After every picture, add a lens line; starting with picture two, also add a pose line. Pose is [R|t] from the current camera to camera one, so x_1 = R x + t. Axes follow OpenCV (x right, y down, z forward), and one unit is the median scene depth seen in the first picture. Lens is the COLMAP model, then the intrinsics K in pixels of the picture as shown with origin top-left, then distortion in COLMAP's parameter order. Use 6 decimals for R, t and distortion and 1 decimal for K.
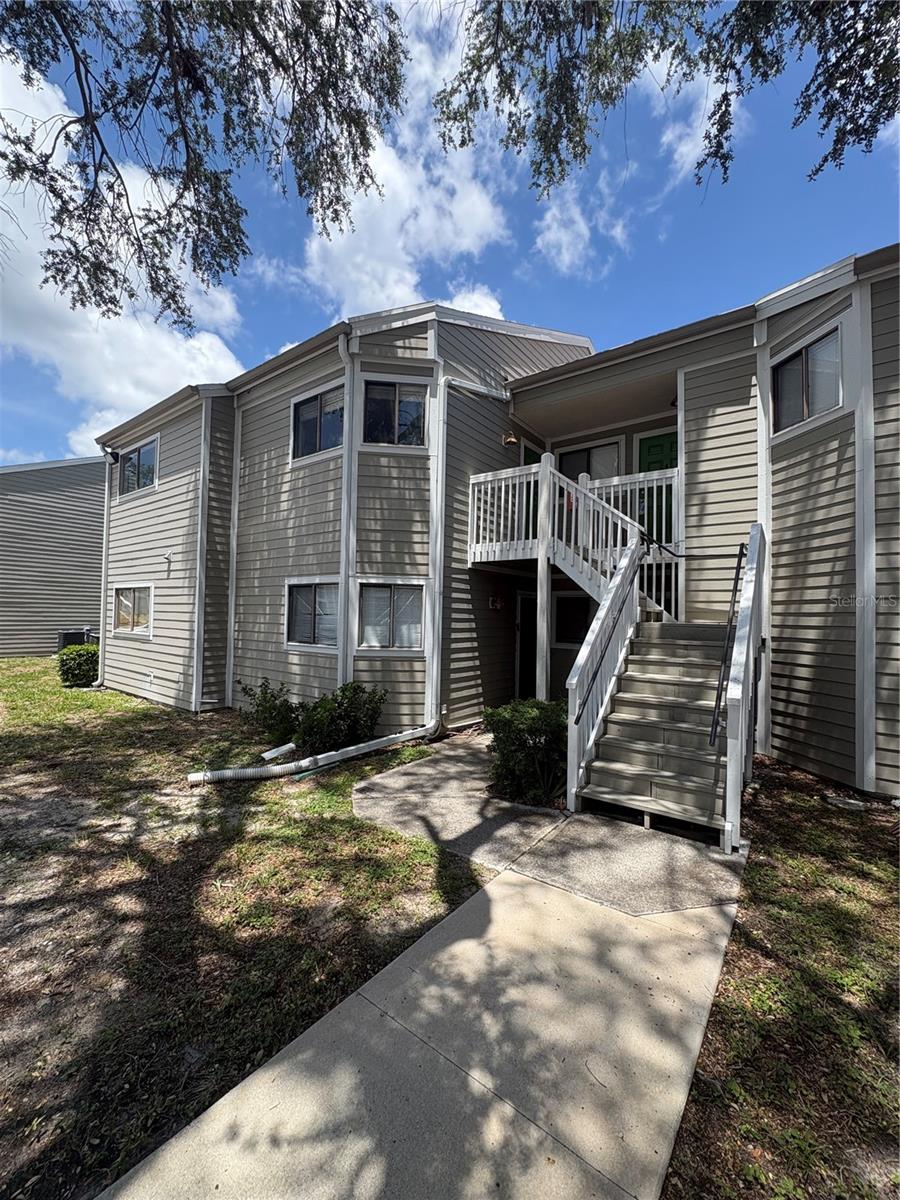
lens RADIAL K [[477.6, 0, 450.2], [0, 477.6, 605.2], [0, 0, 1]] dist [-0.023446, -0.000265]
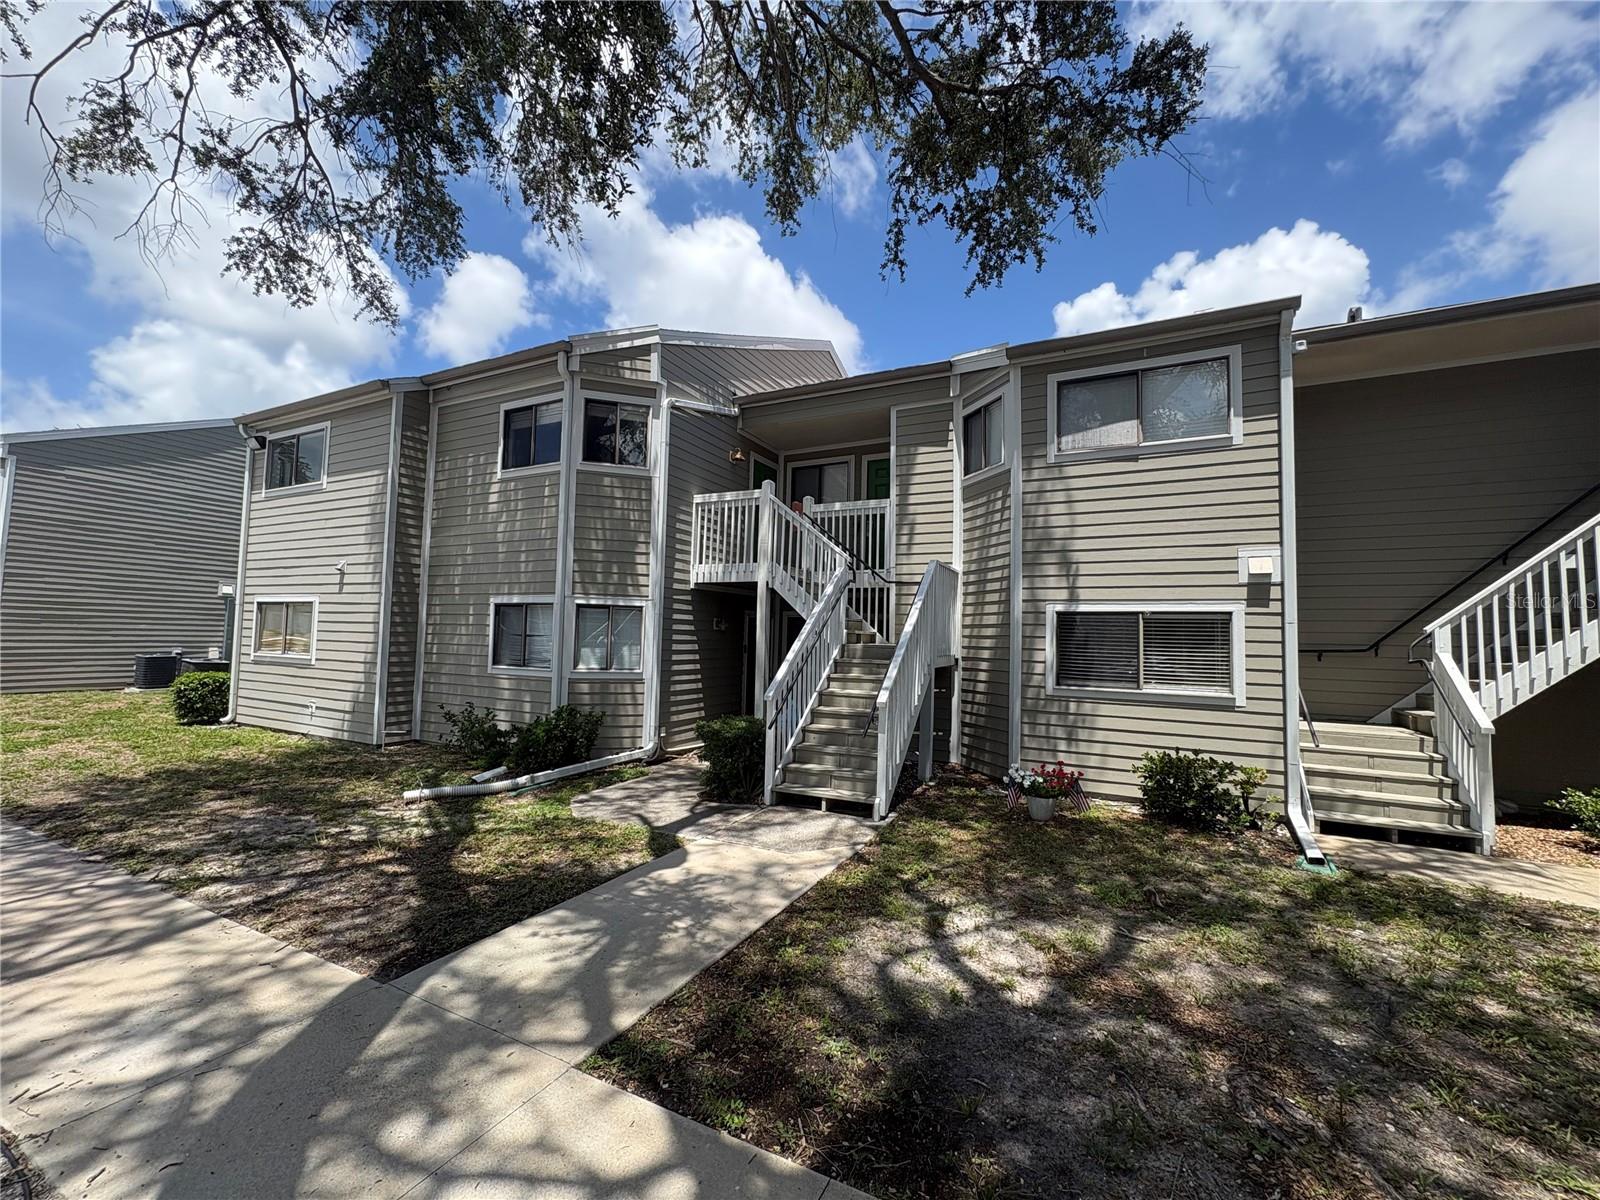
lens RADIAL K [[636.8, 0, 807.1], [0, 636.8, 604.6], [0, 0, 1]] dist [-0.023446, -0.000265]
pose [[0.982483, 0.010762, 0.186044, 0.033512], [-0.006090, 0.999652, -0.025668, -0.014134], [-0.186255, 0.024085, 0.982206, -0.375147]]
